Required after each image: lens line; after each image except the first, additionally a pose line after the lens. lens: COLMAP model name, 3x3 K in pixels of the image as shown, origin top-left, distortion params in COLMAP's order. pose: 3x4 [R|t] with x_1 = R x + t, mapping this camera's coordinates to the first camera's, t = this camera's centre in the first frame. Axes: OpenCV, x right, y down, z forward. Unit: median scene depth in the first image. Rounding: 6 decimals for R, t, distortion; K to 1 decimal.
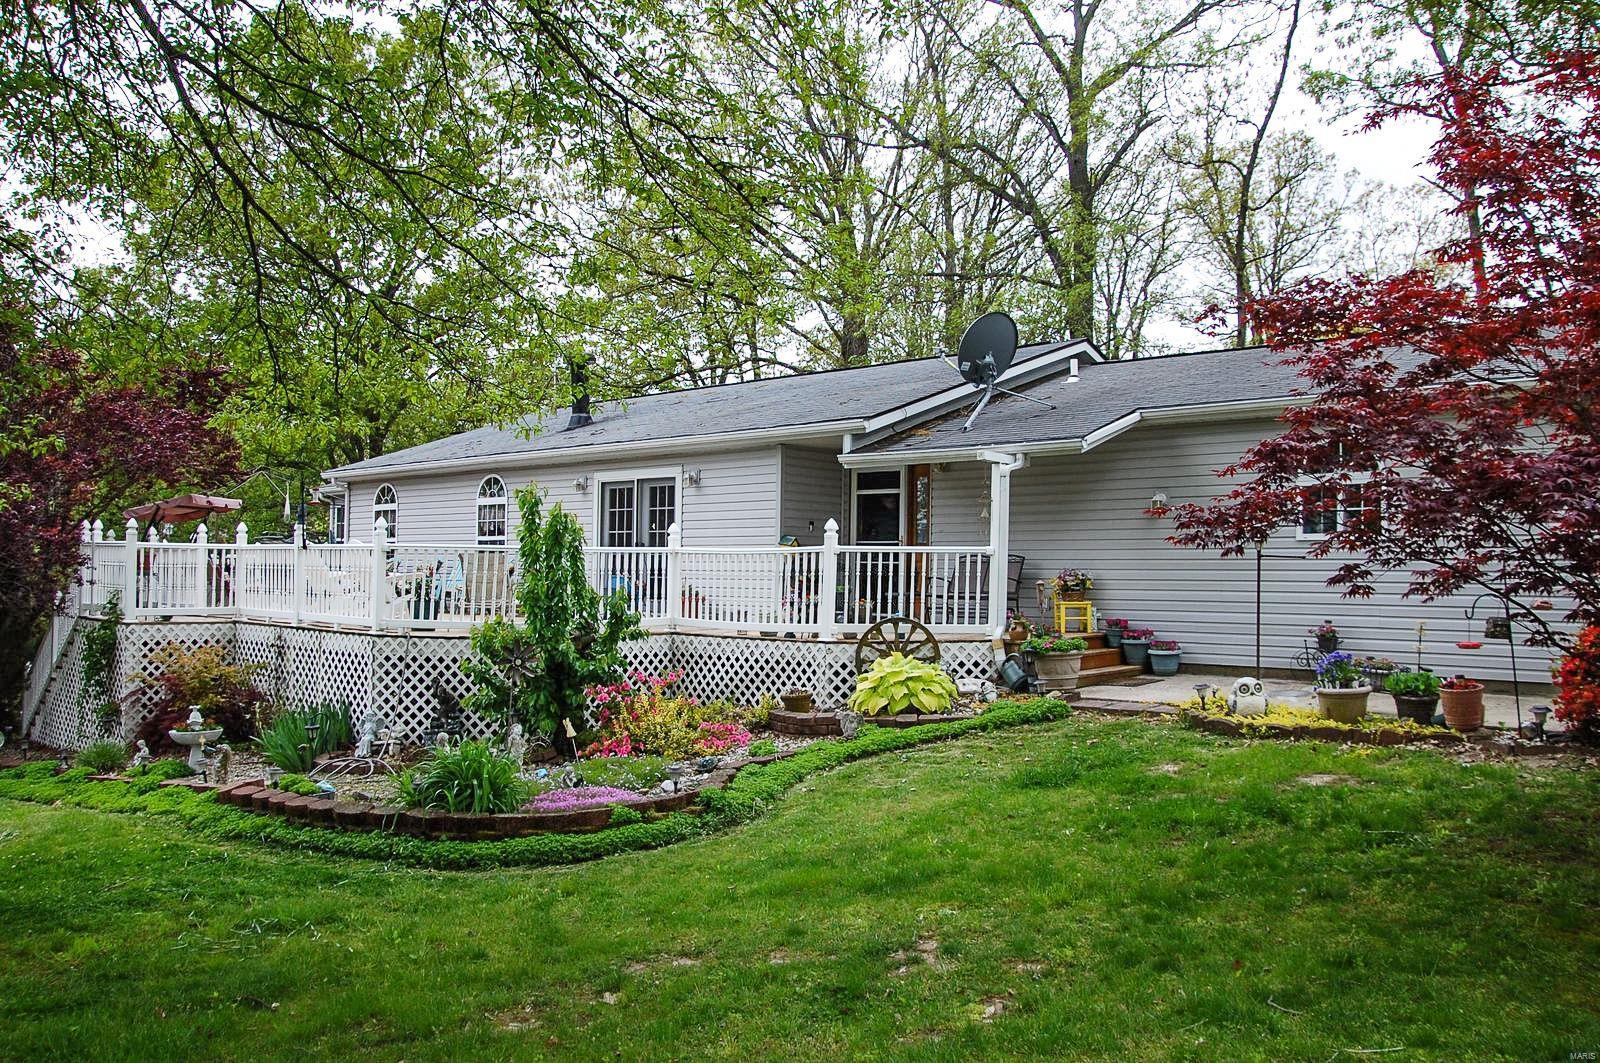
lens RADIAL K [[1273.3, 0, 802.9], [0, 1273.3, 537.7], [0, 0, 1]] dist [-0.134455, 0.077503]
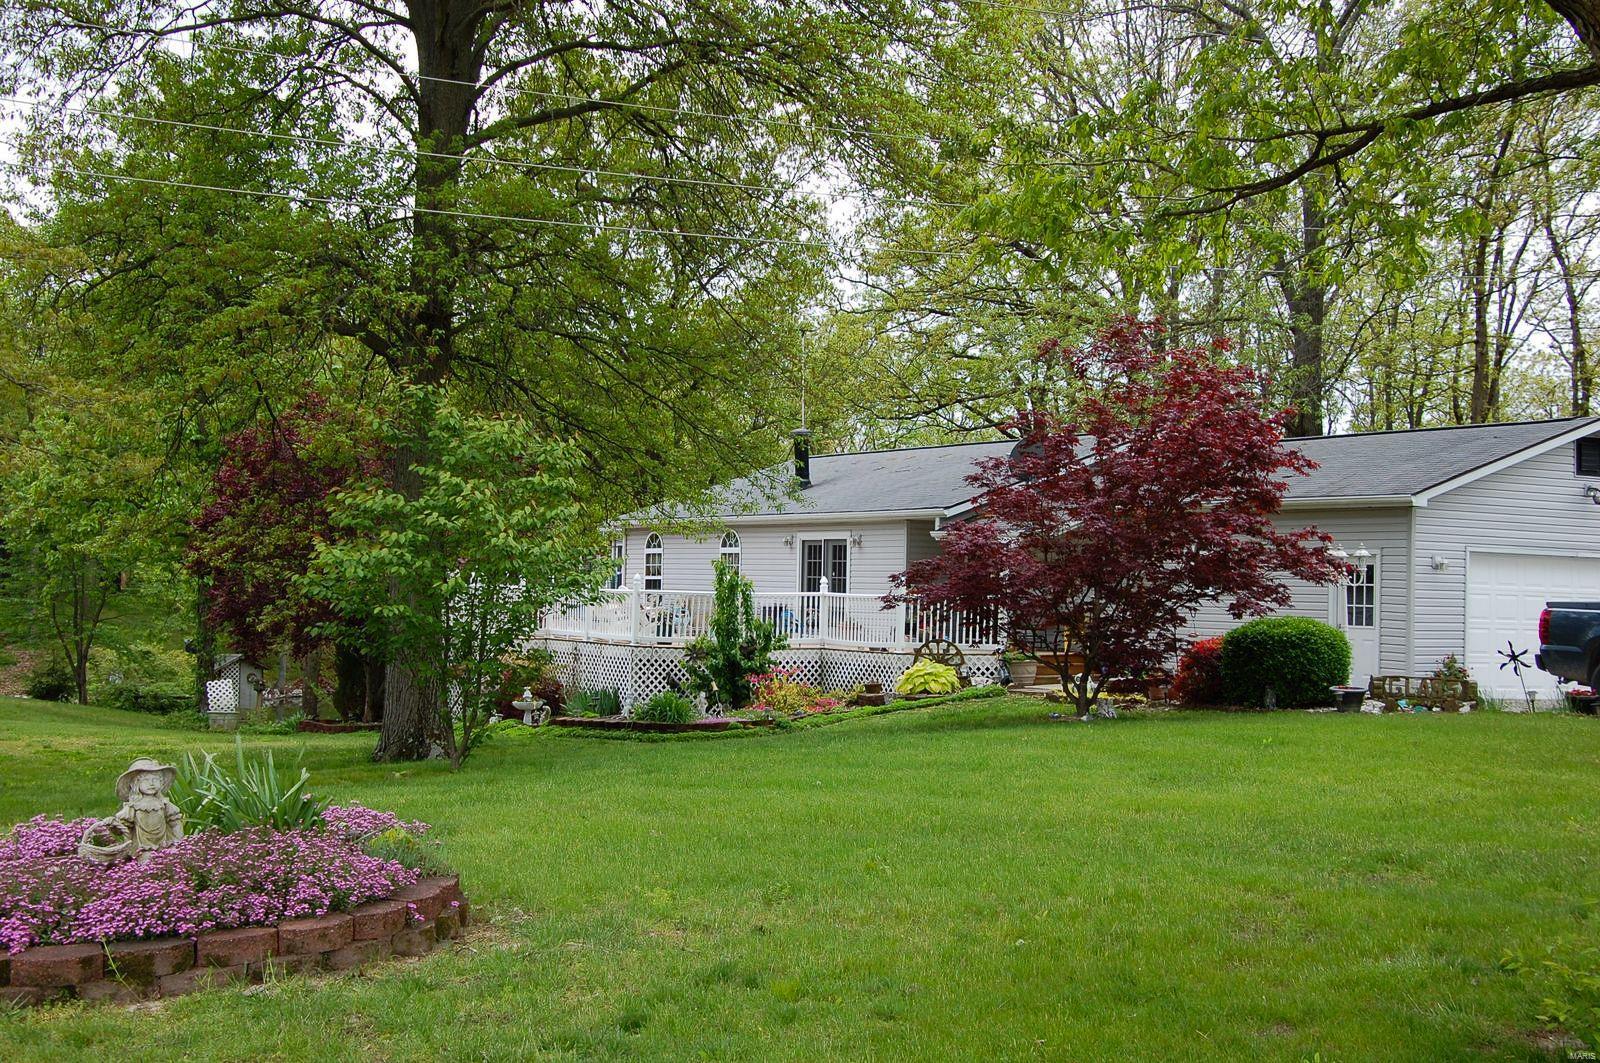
lens RADIAL K [[1885.3, 0, 802.0], [0, 1885.3, 532.4], [0, 0, 1]] dist [0.149269, 0.000000]
pose [[0.964979, -0.000030, -0.262329, 0.523498], [-0.001215, 0.999989, -0.004585, -0.060381], [0.262326, 0.004743, 0.964968, -1.336376]]
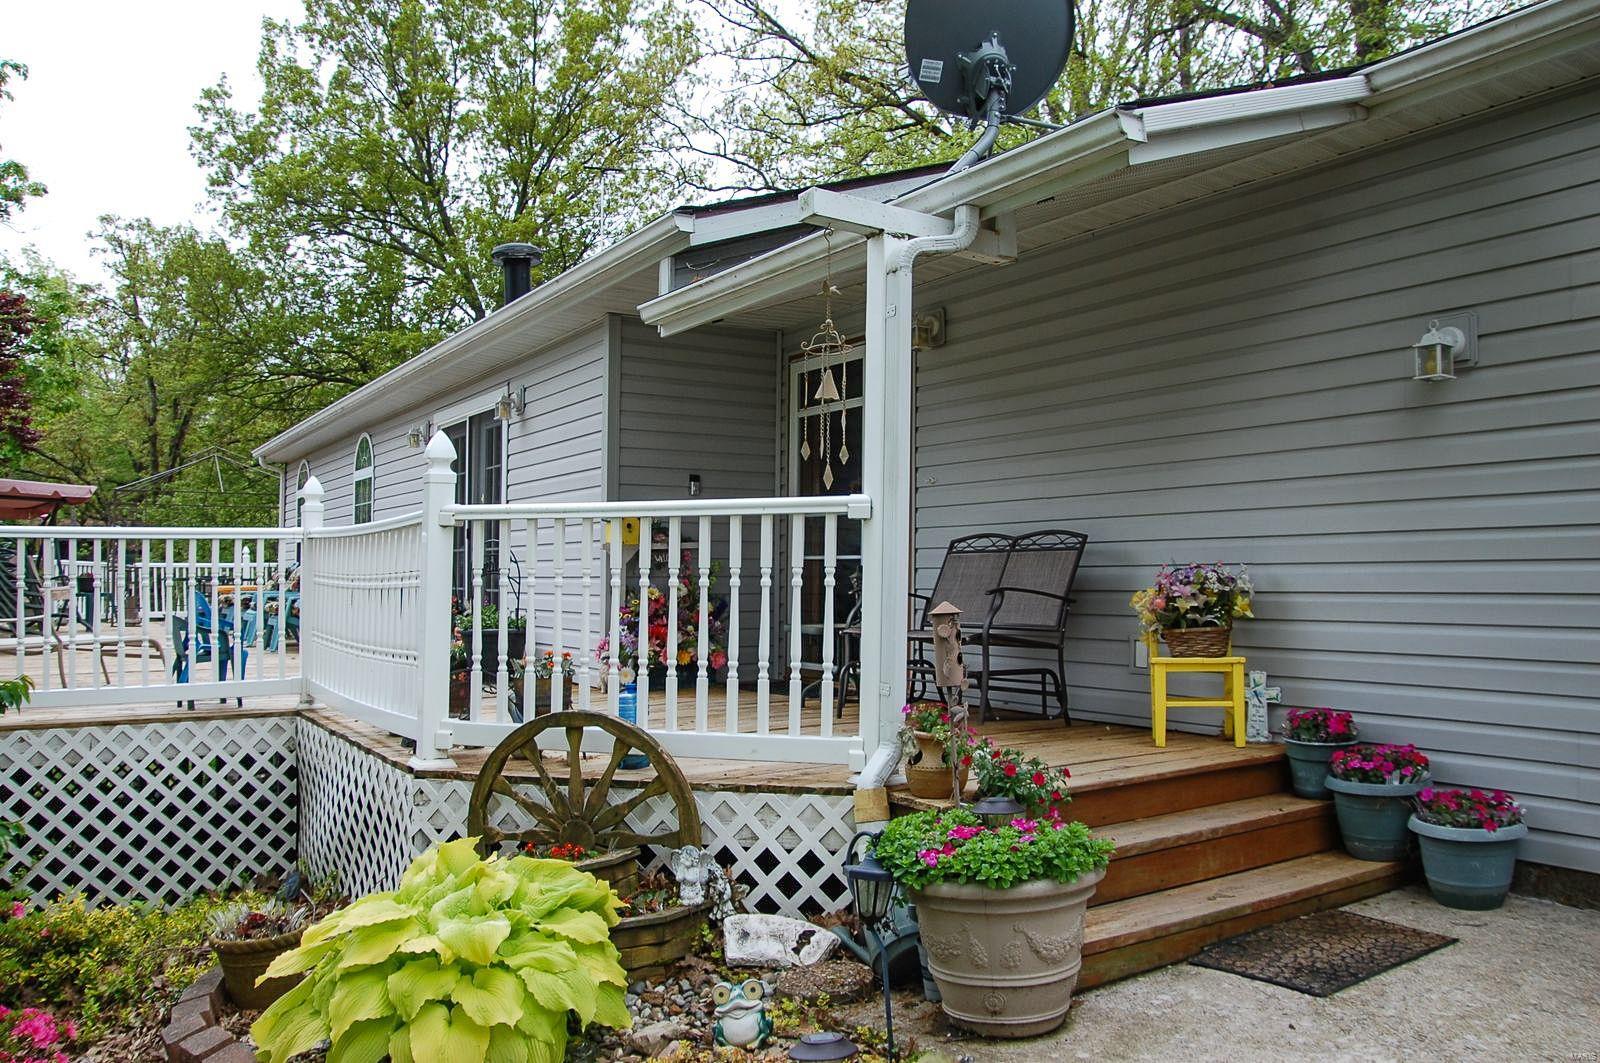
lens RADIAL K [[1273.3, 0, 800.1], [0, 1273.3, 534.4], [0, 0, 1]] dist [-0.134455, 0.077503]
pose [[0.967999, -0.017208, -0.250365, 0.208101], [0.014124, 0.999801, -0.014107, 0.021877], [0.250558, 0.010119, 0.968049, 0.676283]]
